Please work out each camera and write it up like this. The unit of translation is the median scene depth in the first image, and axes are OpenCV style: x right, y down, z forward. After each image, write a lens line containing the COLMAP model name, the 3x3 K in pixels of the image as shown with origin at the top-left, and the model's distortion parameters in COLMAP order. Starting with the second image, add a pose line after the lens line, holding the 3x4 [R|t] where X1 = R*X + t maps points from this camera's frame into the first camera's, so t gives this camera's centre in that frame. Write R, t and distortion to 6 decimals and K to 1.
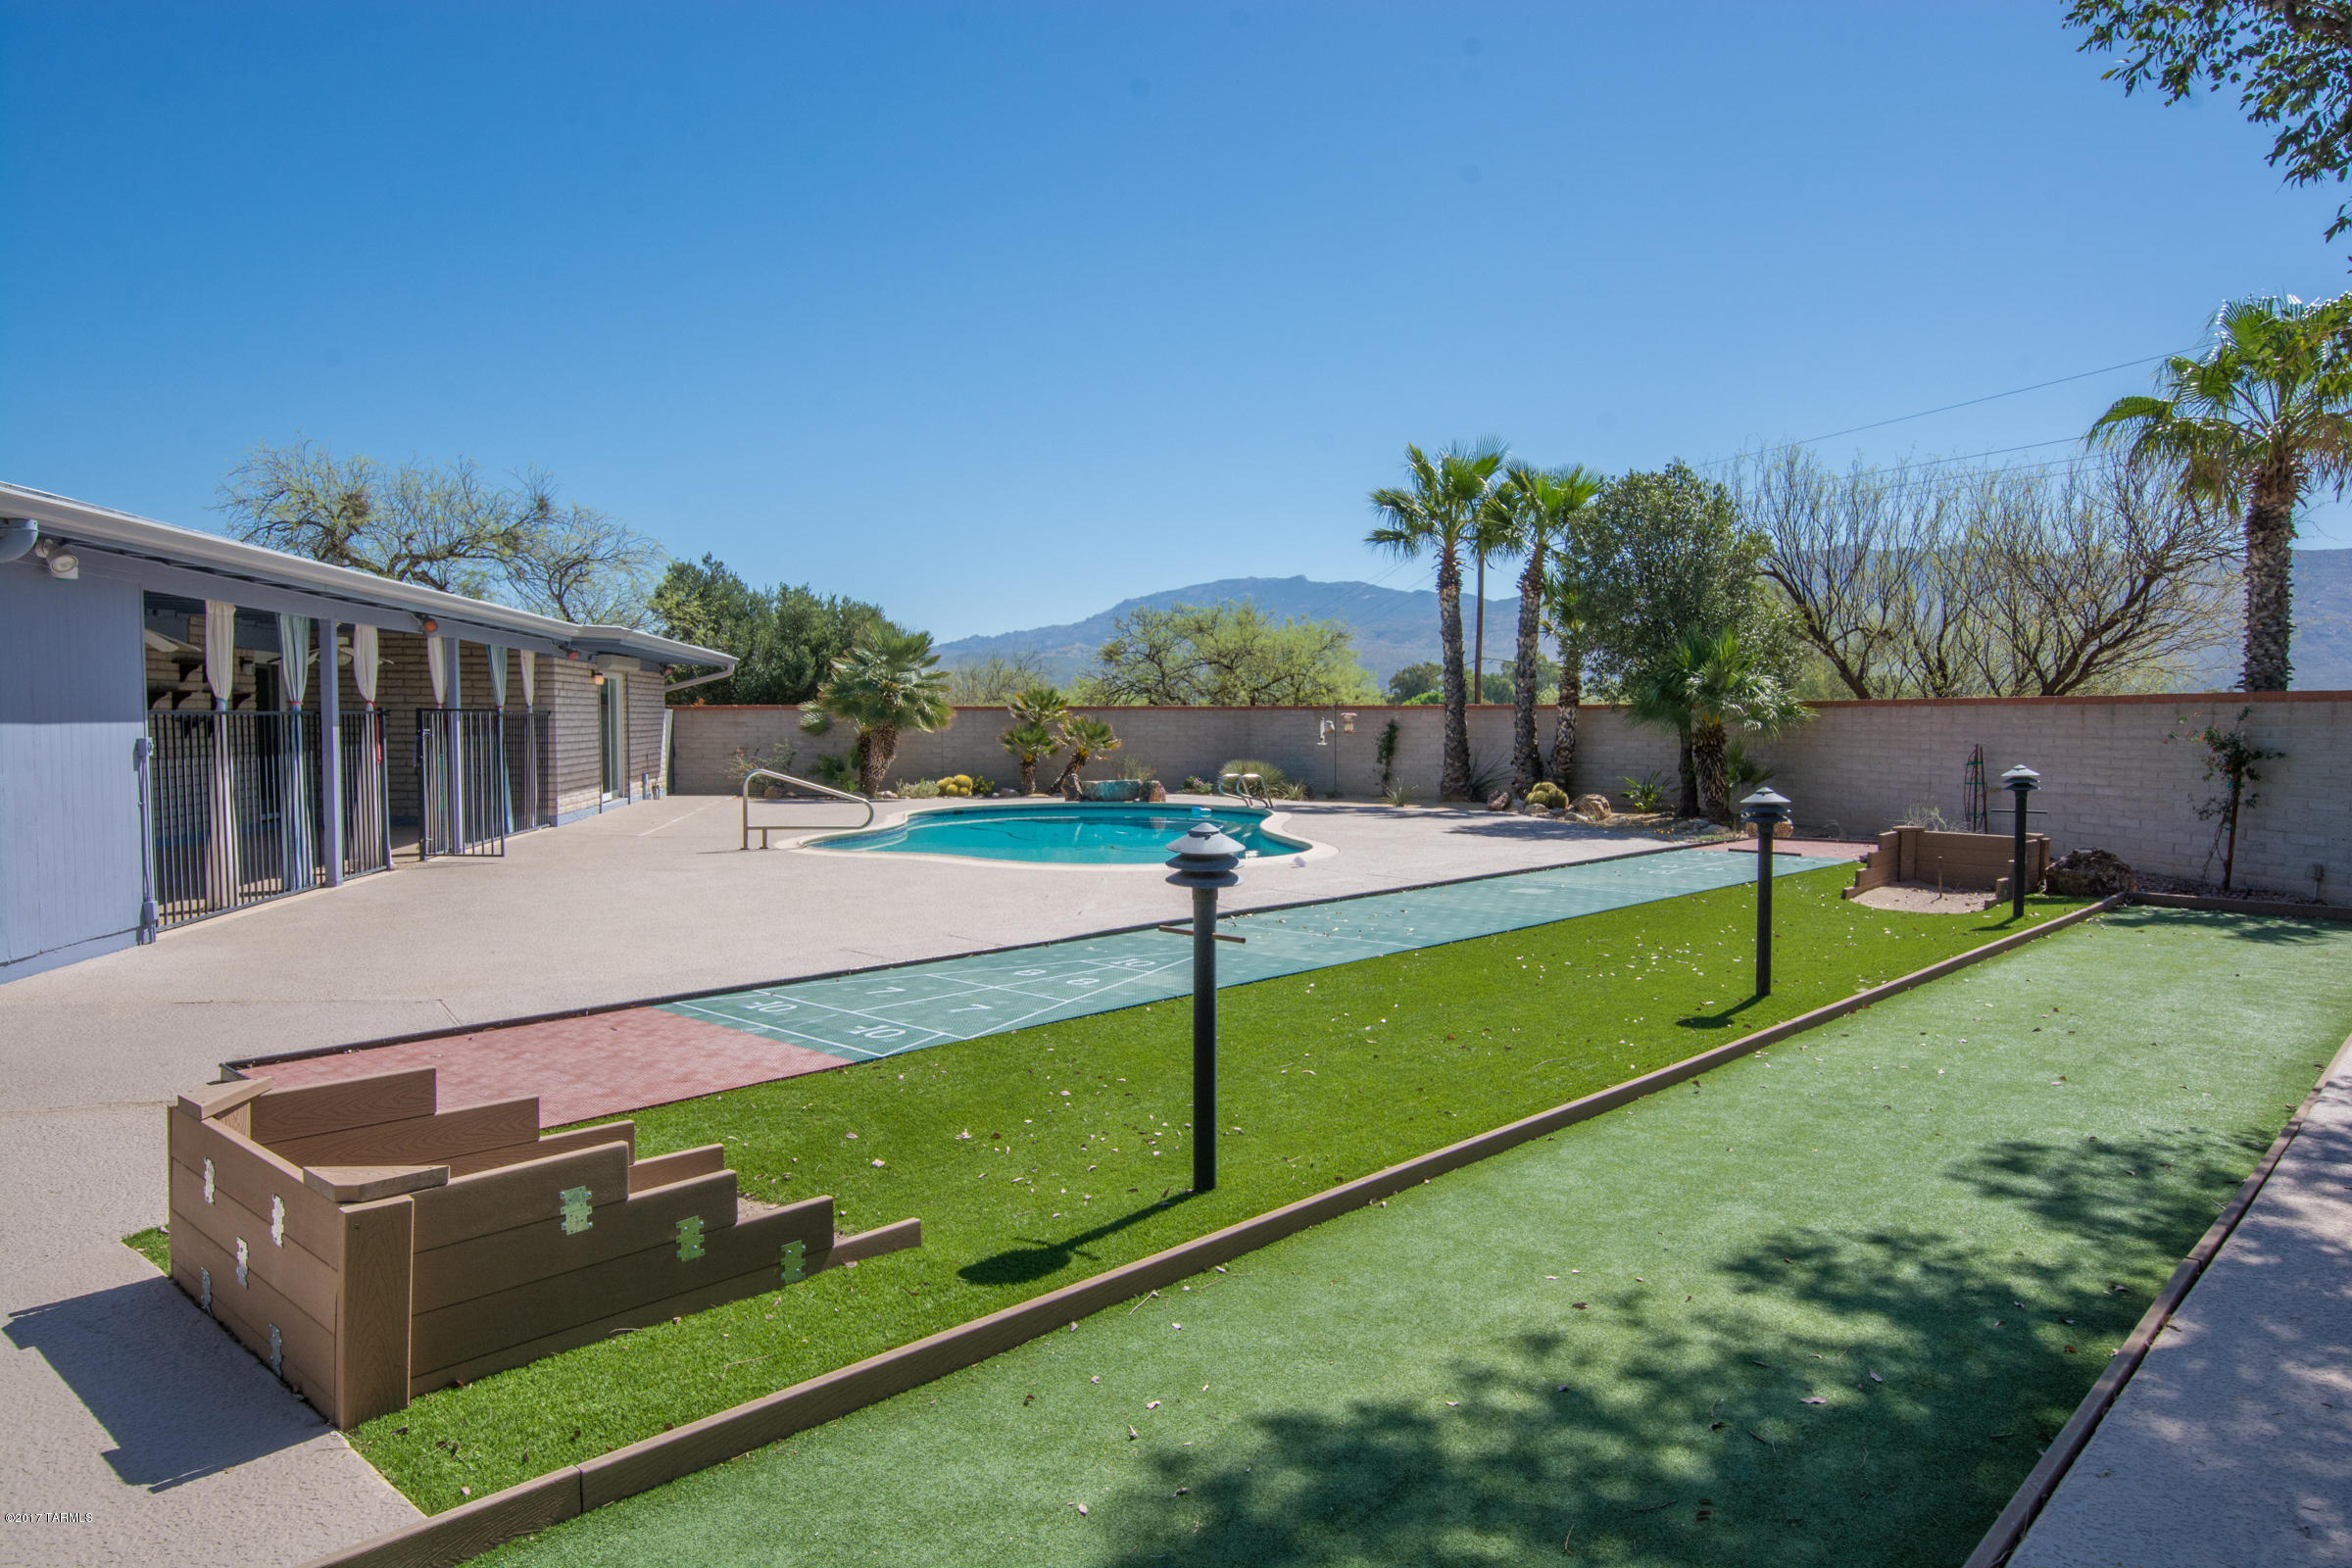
lens RADIAL K [[1474.3, 0, 1188.8], [0, 1474.3, 791.4], [0, 0, 1]] dist [0.001923, 0.000188]
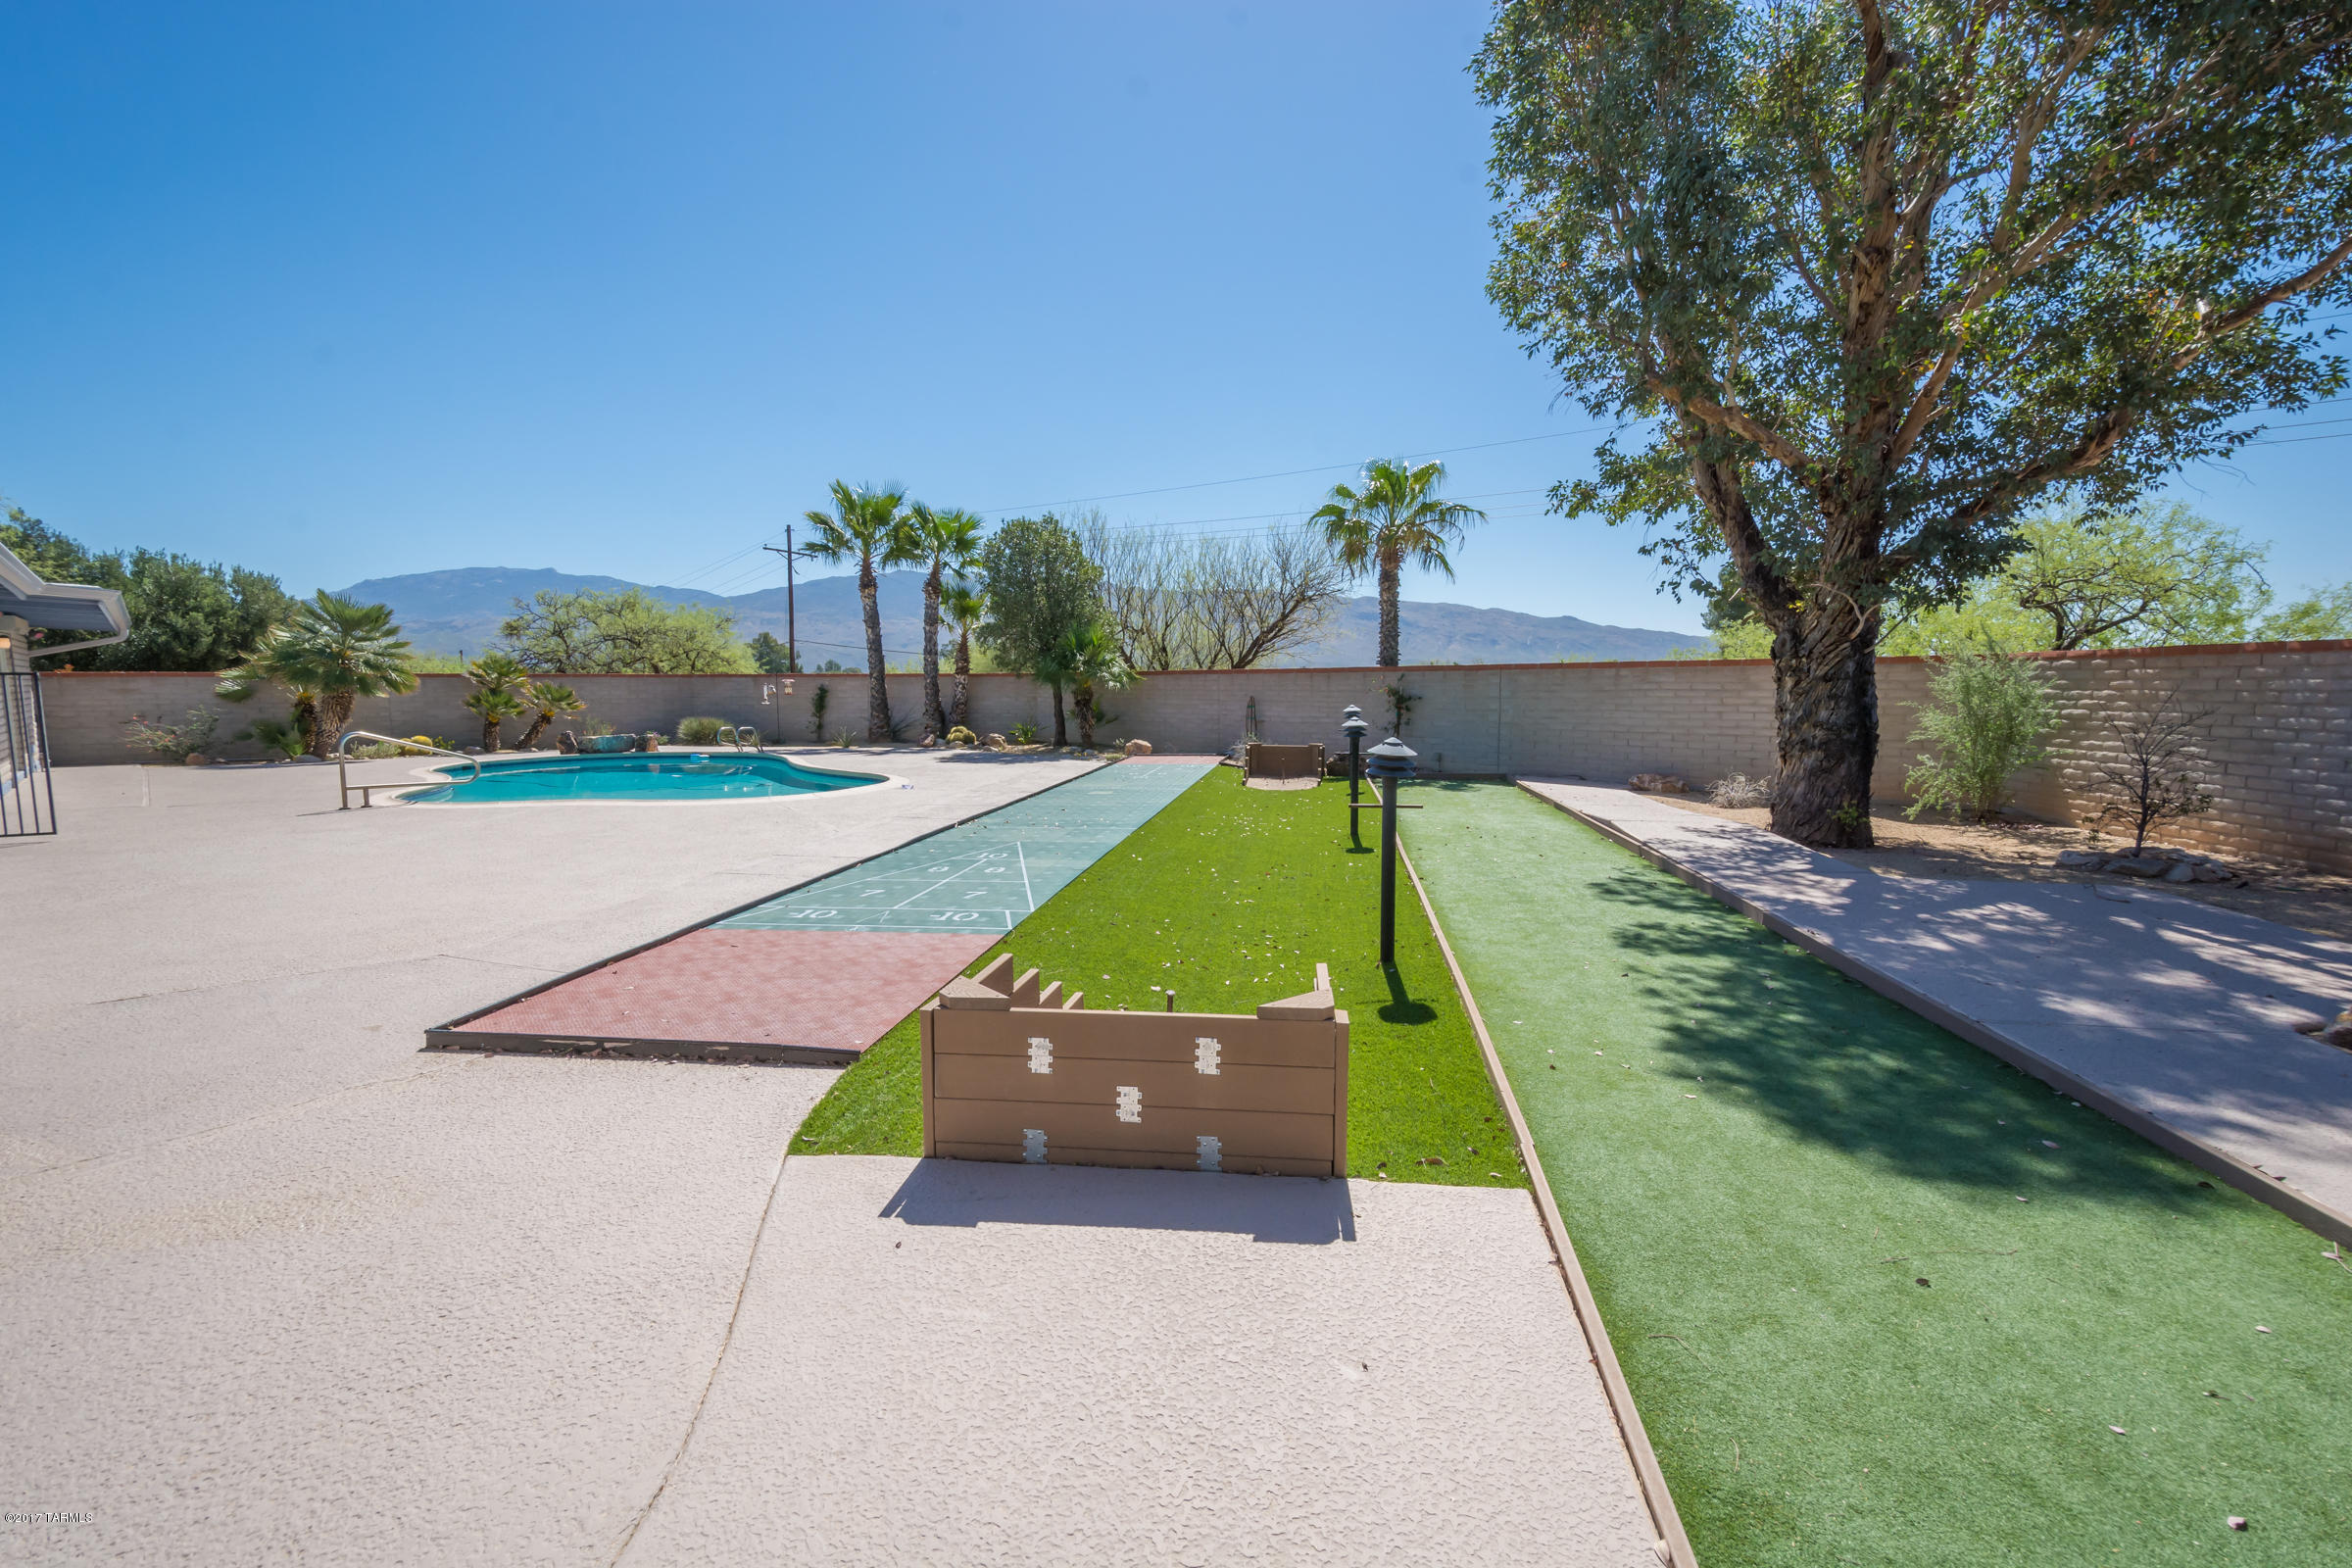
lens RADIAL K [[1021.1, 0, 1189.9], [0, 1021.1, 778.7], [0, 0, 1]] dist [0.015364, -0.006008]
pose [[0.807646, -0.058608, 0.586748, -0.153568], [0.034136, 0.998027, 0.052701, -0.000135], [-0.588678, -0.022534, 0.808053, 0.040038]]
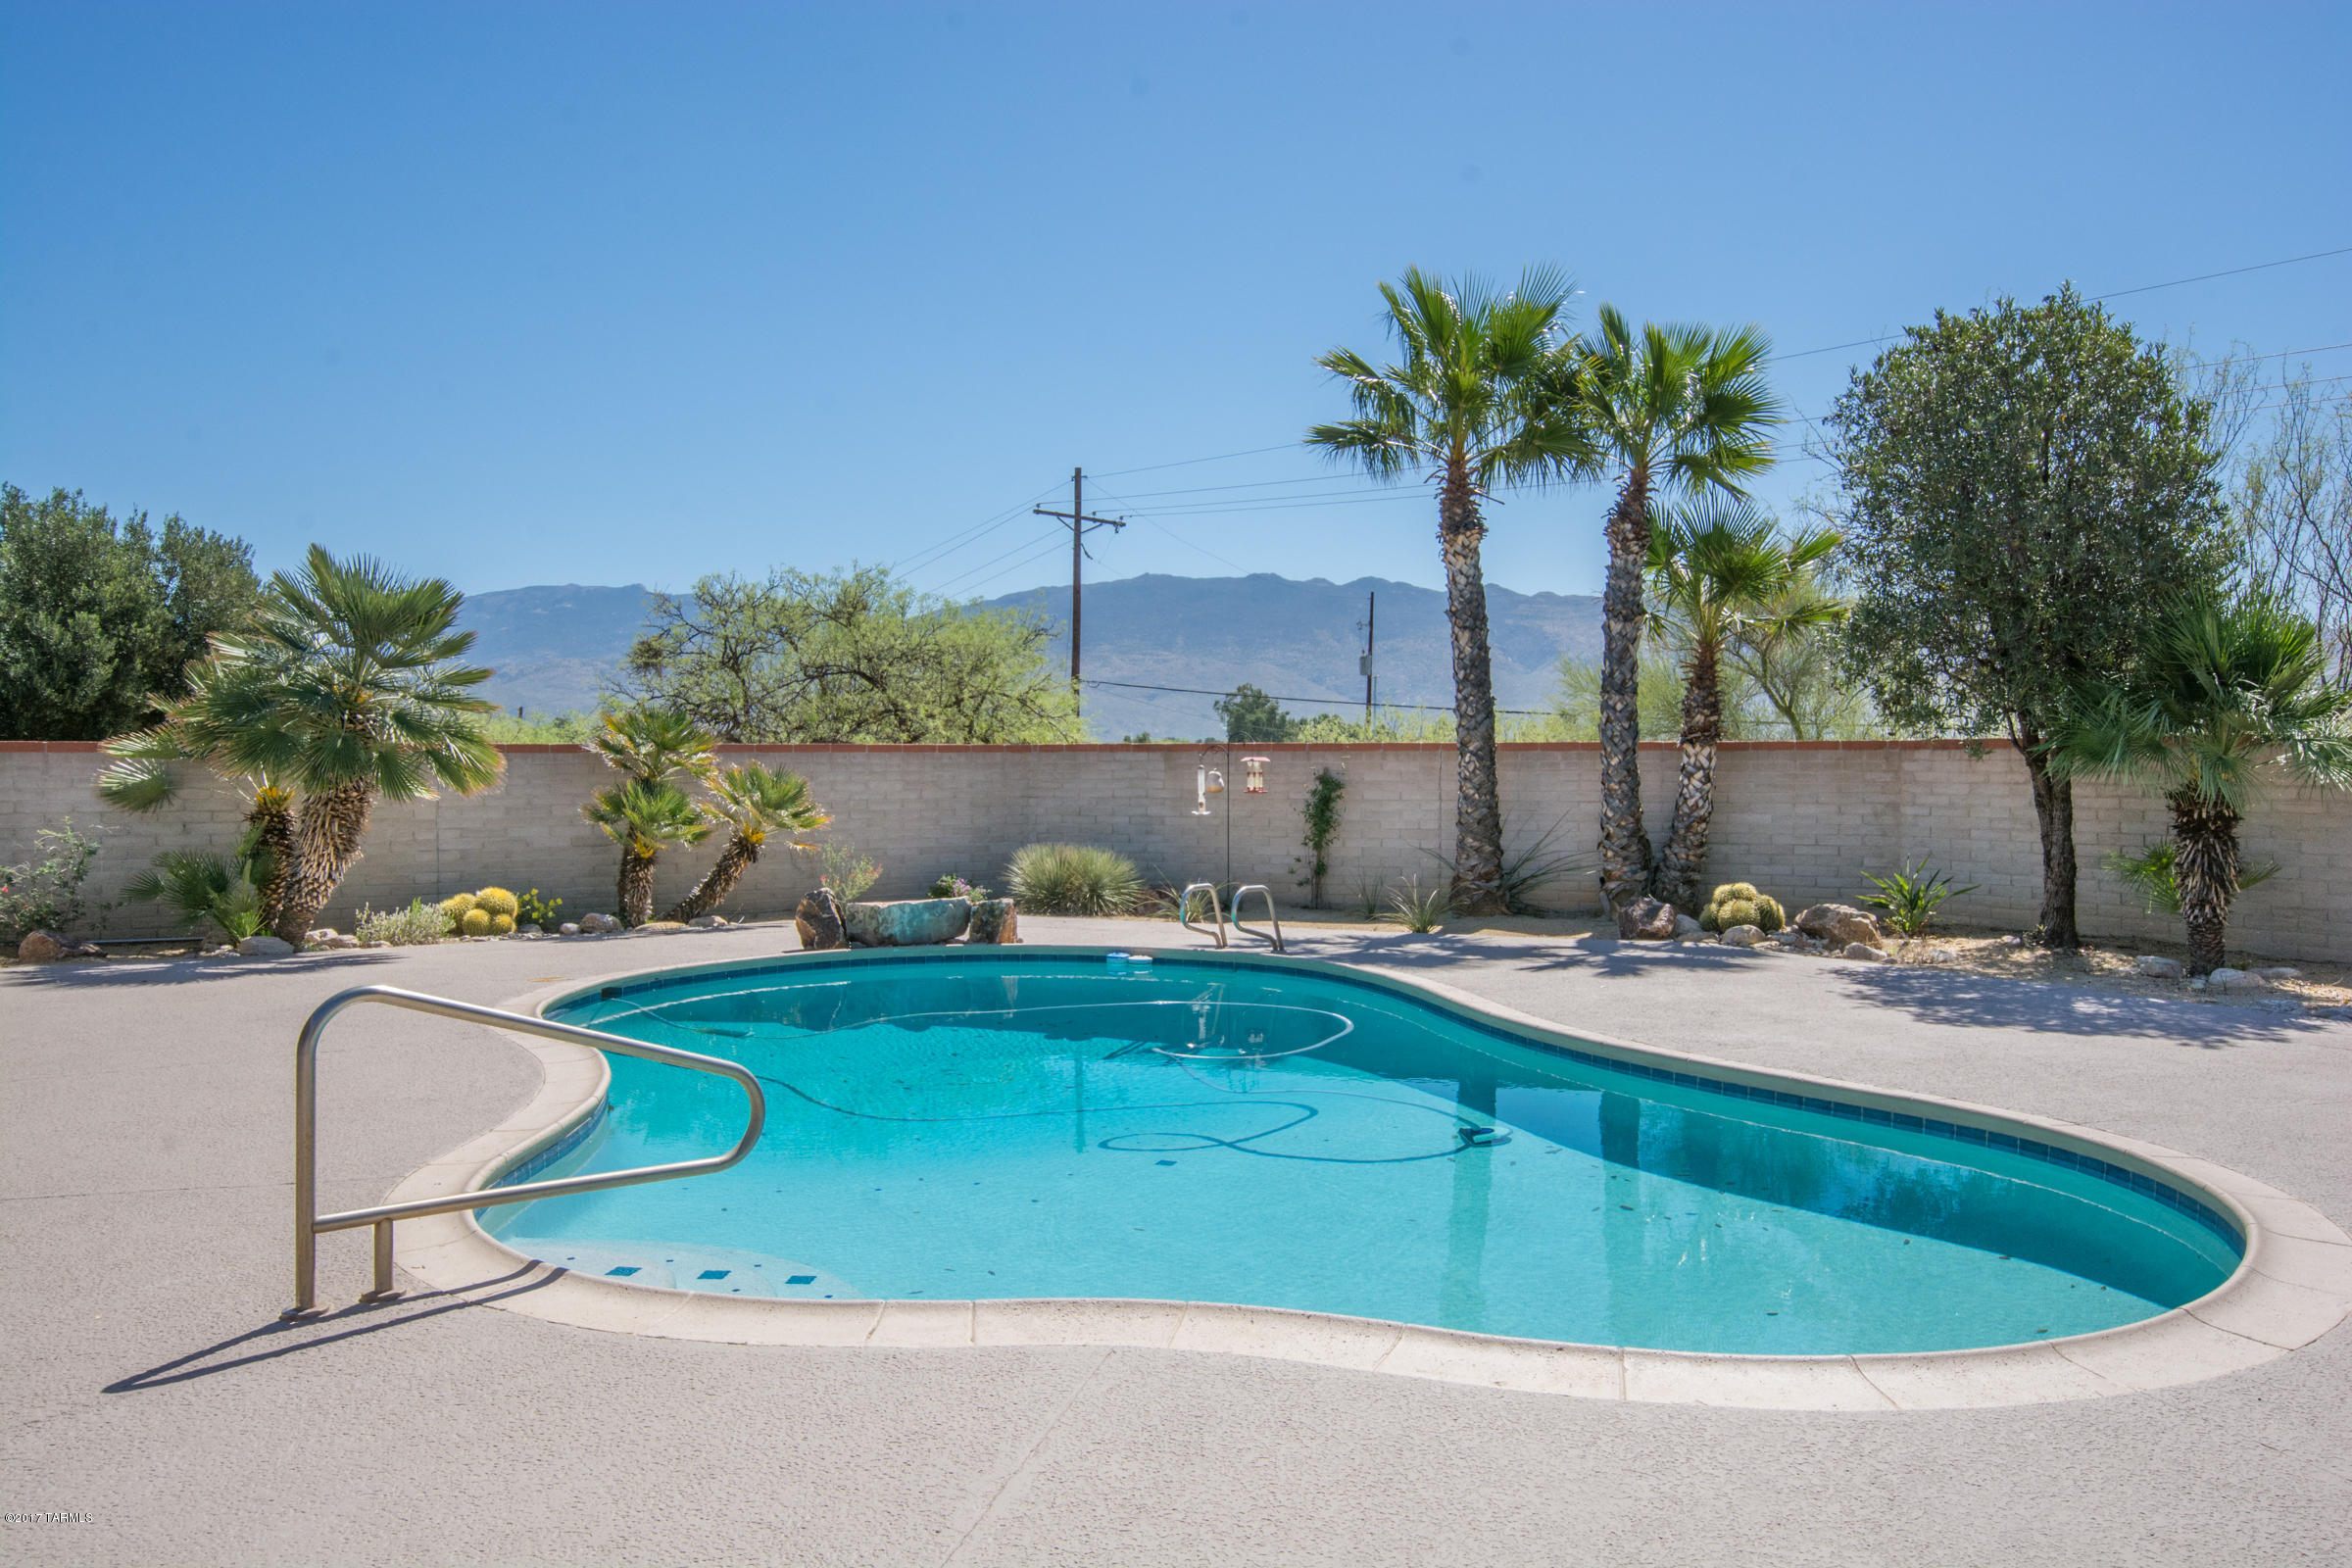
lens RADIAL K [[1753.8, 0, 1170.5], [0, 1753.8, 773.2], [0, 0, 1]] dist [0.026460, -0.002177]
pose [[0.930217, -0.004947, 0.366976, -0.172373], [0.020895, 0.999001, -0.039498, -0.022965], [-0.366414, 0.044410, 0.929392, 0.420426]]
